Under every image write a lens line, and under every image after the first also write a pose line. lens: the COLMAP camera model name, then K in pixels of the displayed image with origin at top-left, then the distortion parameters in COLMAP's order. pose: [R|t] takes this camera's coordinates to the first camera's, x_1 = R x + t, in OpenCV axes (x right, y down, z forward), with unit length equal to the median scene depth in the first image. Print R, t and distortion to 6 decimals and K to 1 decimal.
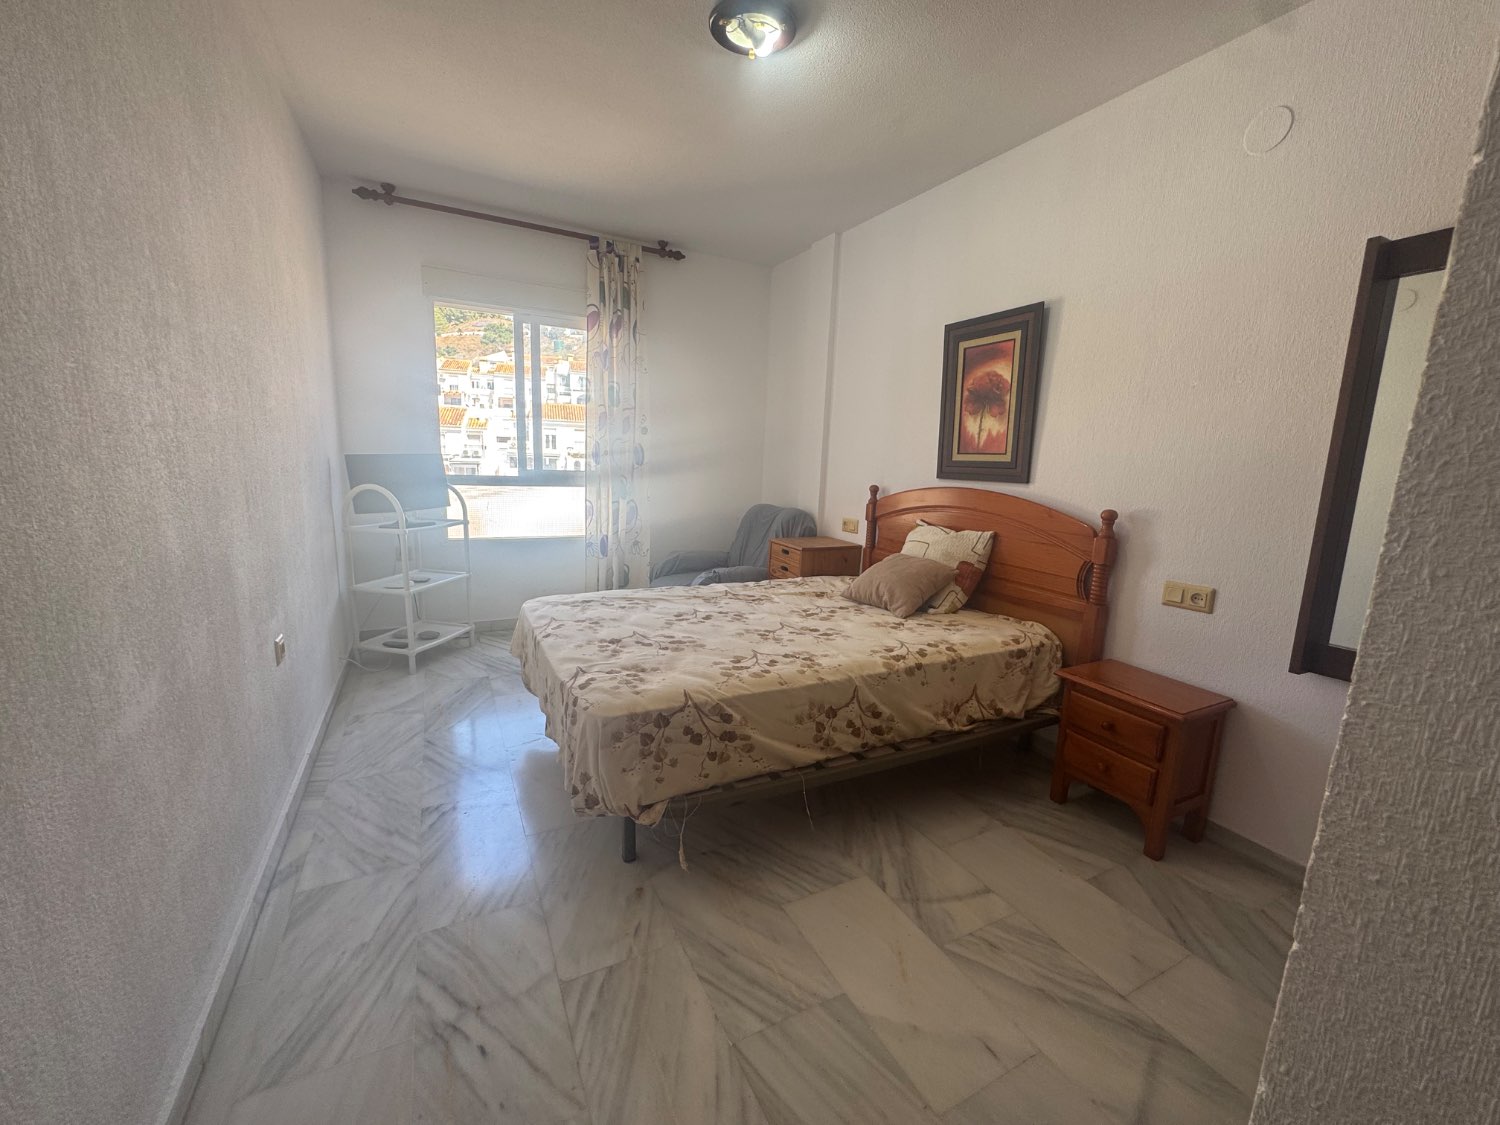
lens RADIAL K [[600.9, 0, 748.8], [0, 600.9, 561.6], [0, 0, 1]] dist [-0.003264, 0.000019]
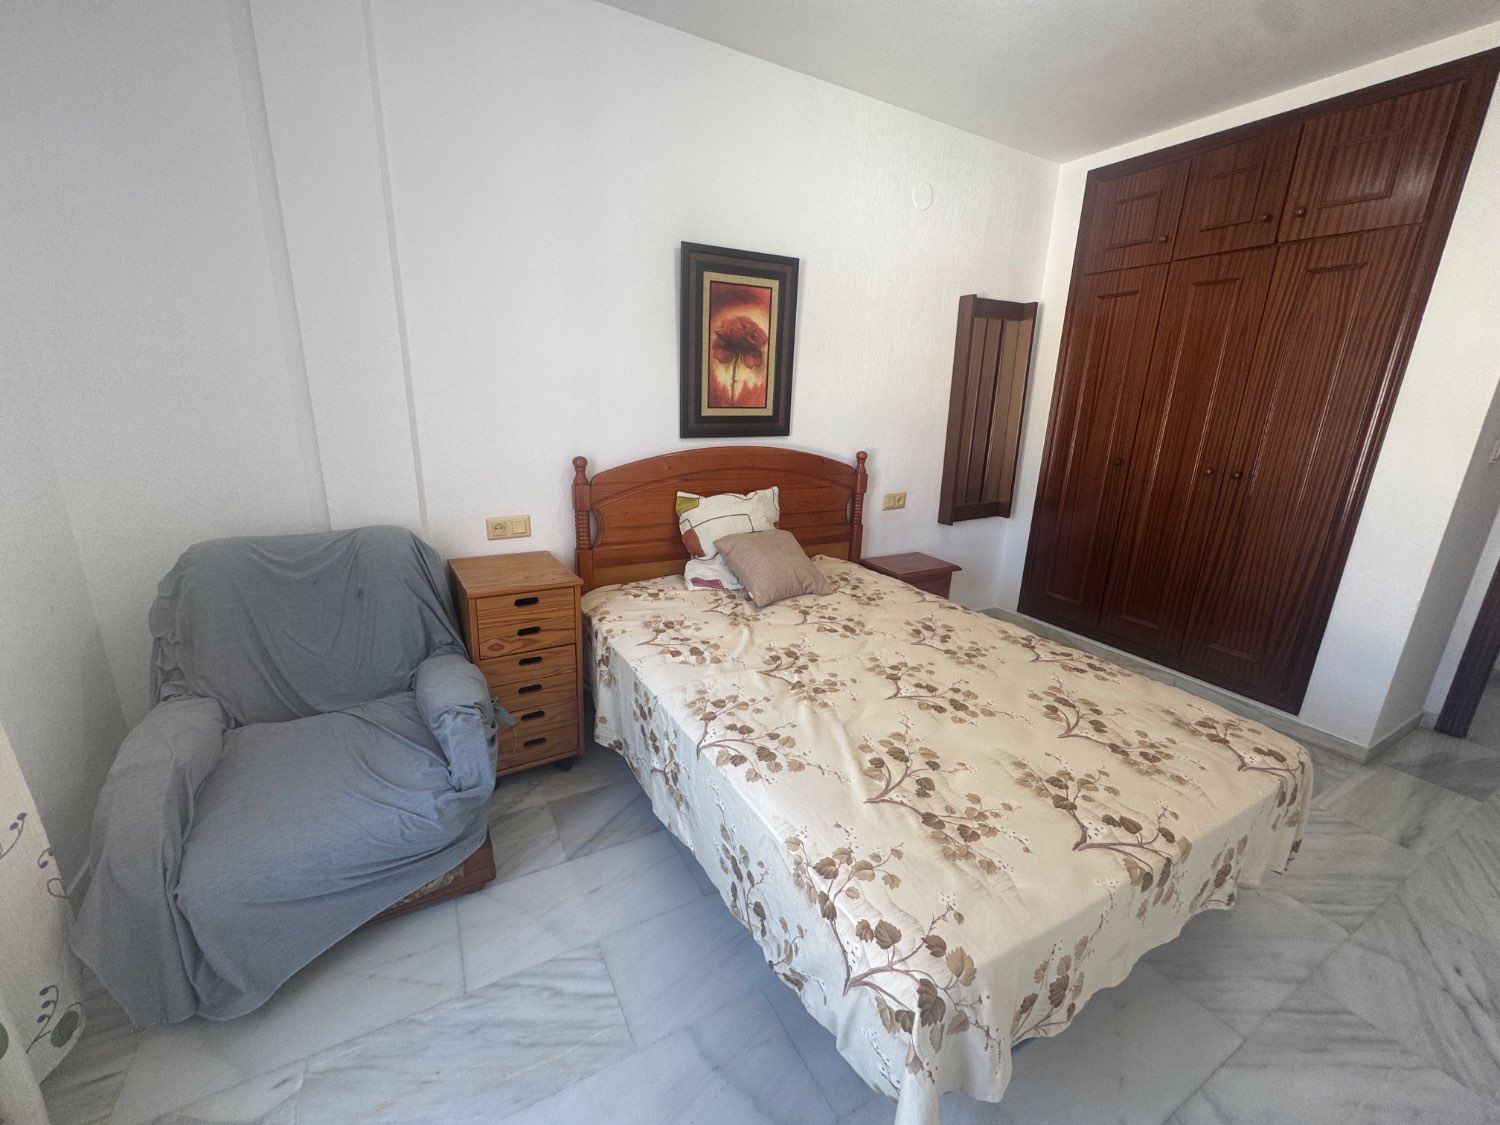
lens RADIAL K [[600.9, 0, 748.8], [0, 600.9, 561.6], [0, 0, 1]] dist [-0.003264, 0.000019]
pose [[-0.031396, -0.306362, 0.951397, -0.597941], [0.144741, 0.940439, 0.307610, -0.250368], [-0.988971, 0.147364, 0.014817, 1.052798]]
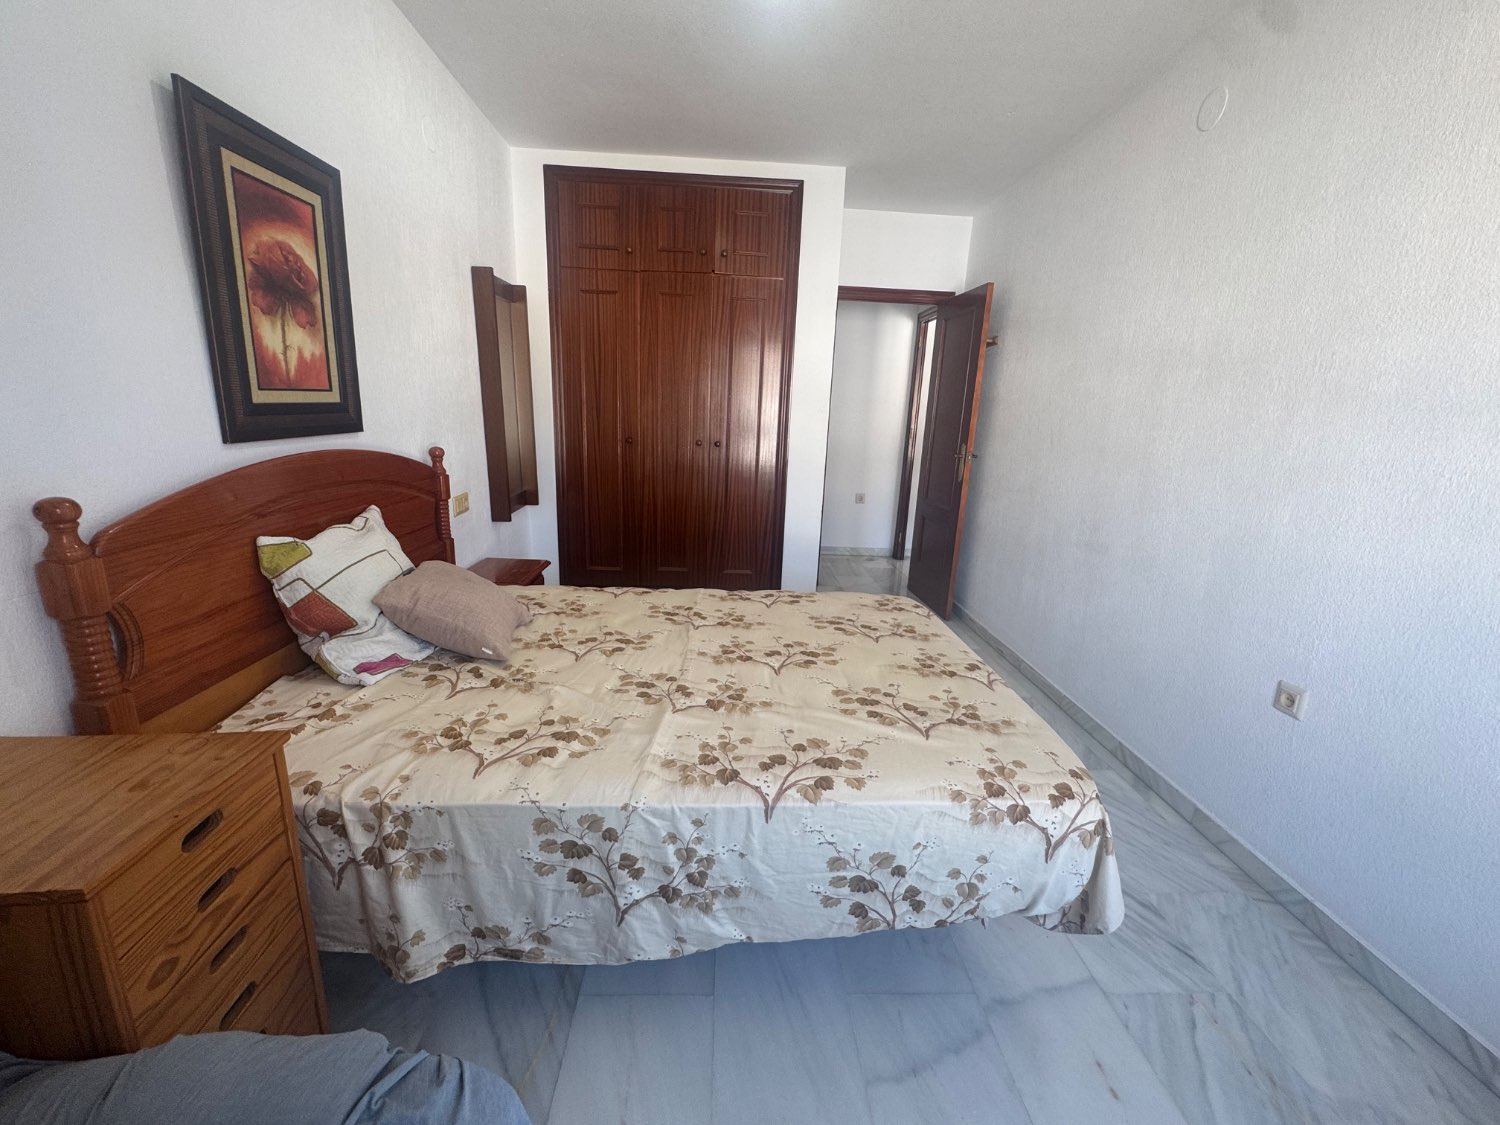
lens RADIAL K [[600.9, 0, 748.8], [0, 600.9, 561.6], [0, 0, 1]] dist [-0.003264, 0.000019]
pose [[-0.902873, -0.176524, 0.391995, -0.277596], [0.002157, 0.909940, 0.414734, -0.280876], [-0.429902, 0.375298, -0.821179, 1.416525]]
